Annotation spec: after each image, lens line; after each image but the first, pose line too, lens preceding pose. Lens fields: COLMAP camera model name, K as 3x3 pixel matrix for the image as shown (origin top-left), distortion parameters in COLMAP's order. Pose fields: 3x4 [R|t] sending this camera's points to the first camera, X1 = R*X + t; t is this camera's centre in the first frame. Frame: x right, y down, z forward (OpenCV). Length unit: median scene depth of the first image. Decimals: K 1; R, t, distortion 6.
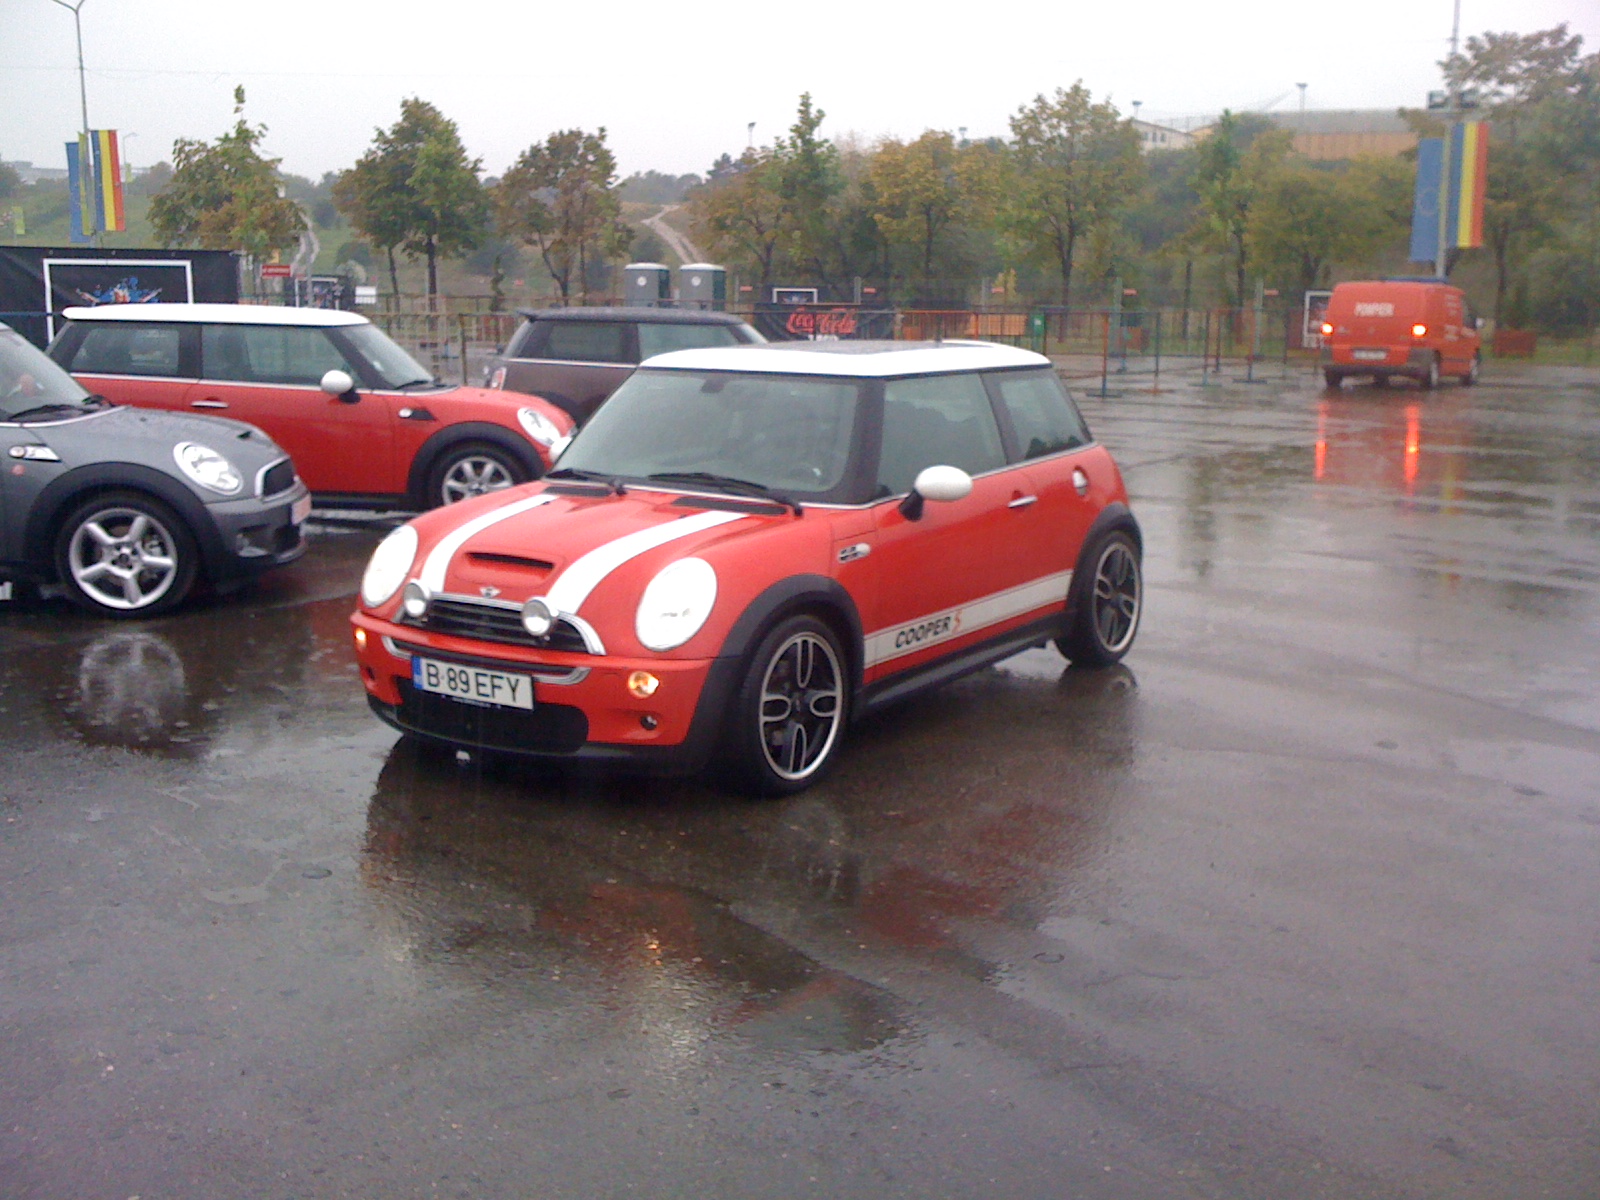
lens RADIAL K [[1769.6, 0, 800.0], [0, 1769.6, 600.0], [0, 0, 1]] dist [0.163841, -0.380159]
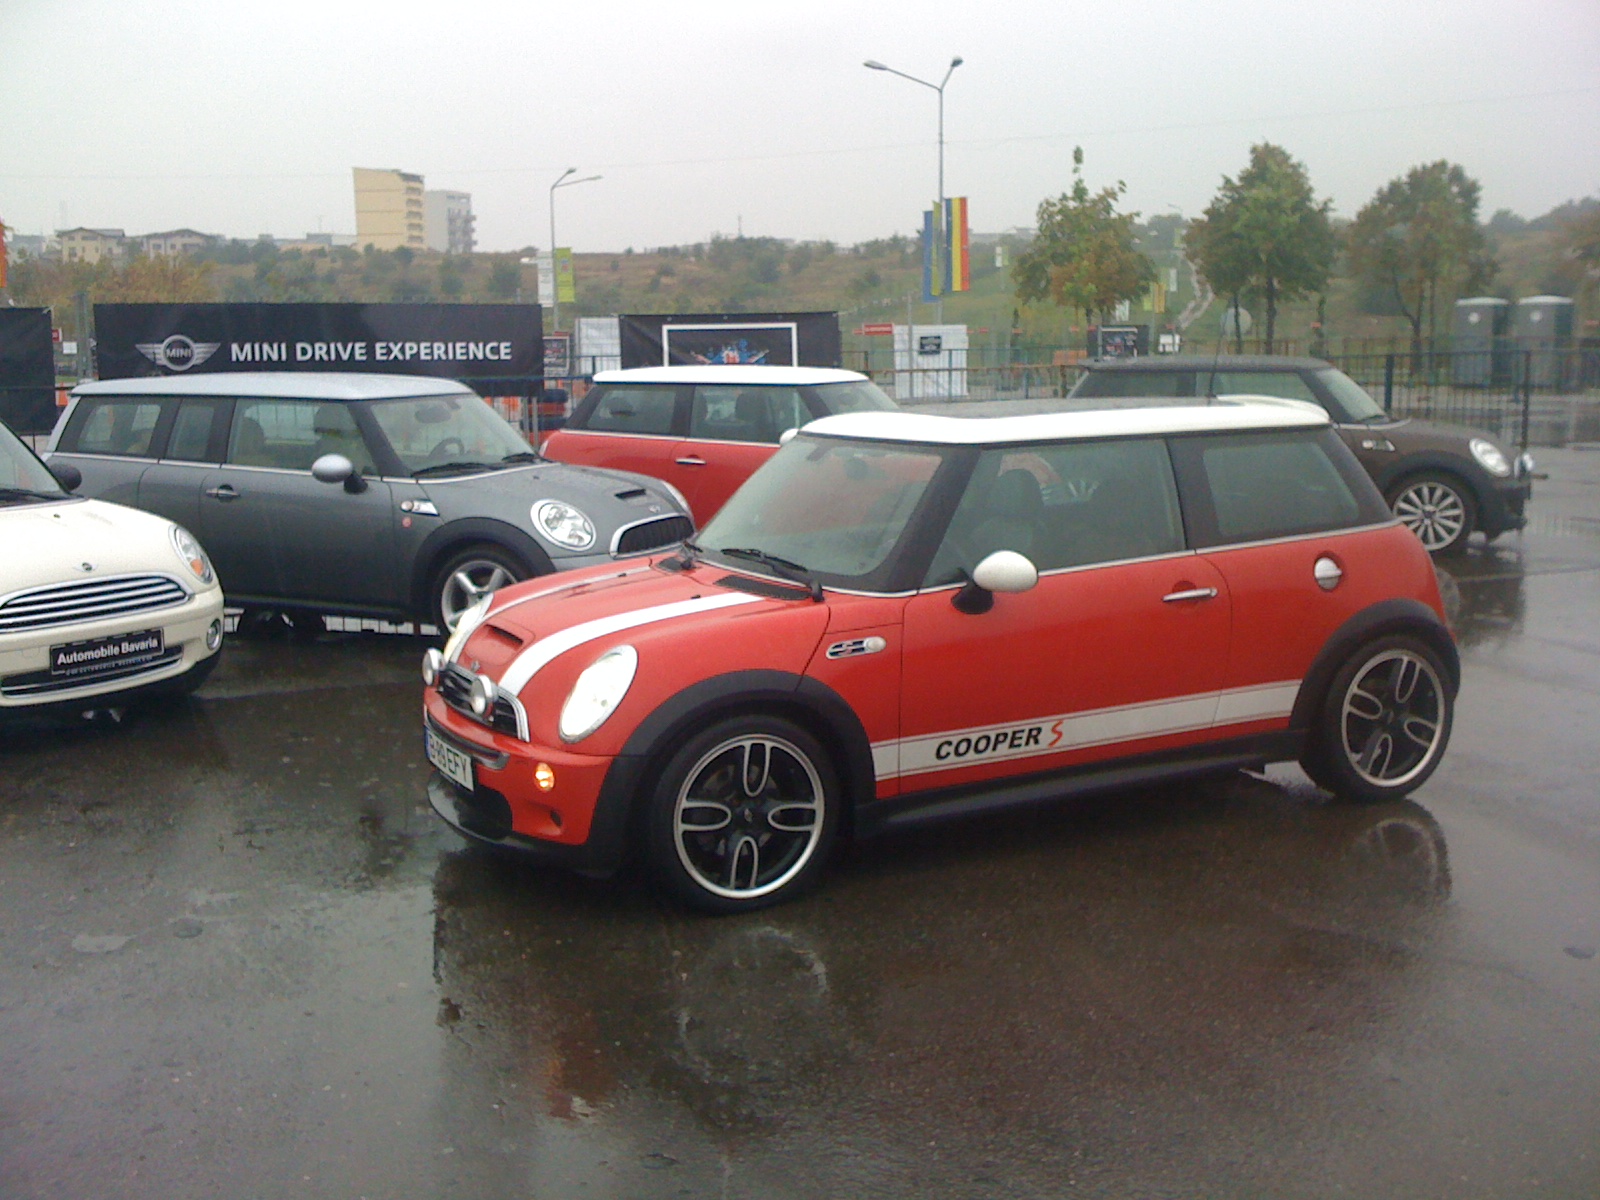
lens RADIAL K [[1749.2, 0, 800.0], [0, 1749.2, 600.0], [0, 0, 1]] dist [0.149878, -0.436002]
pose [[0.875959, 0.048858, -0.479905, 0.303035], [-0.059448, 0.998208, -0.006885, -0.030649], [0.478709, 0.034560, 0.877293, 0.161490]]
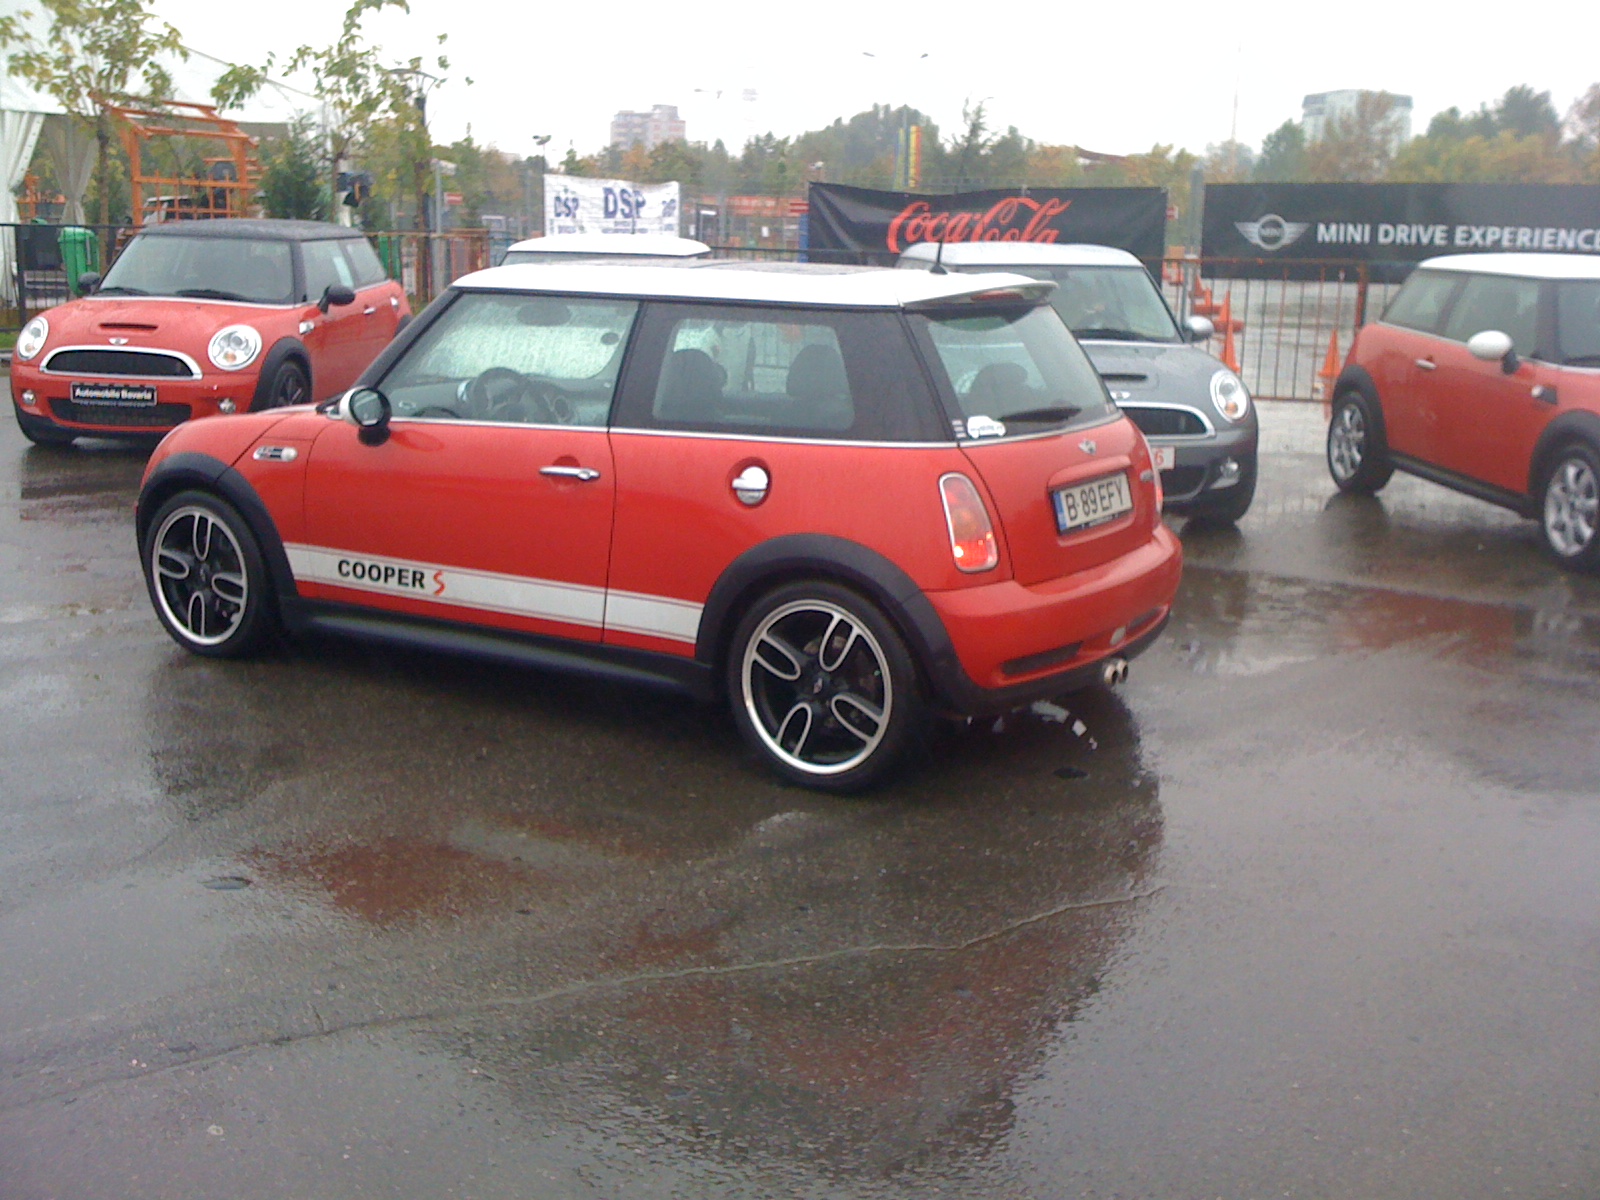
lens RADIAL K [[1749.2, 0, 800.0], [0, 1749.2, 600.0], [0, 0, 1]] dist [0.149878, -0.436002]
pose [[-0.003539, 0.191668, -0.981453, 0.723550], [-0.189862, 0.963479, 0.188842, -0.135673], [0.981804, 0.187009, 0.032981, 0.909106]]
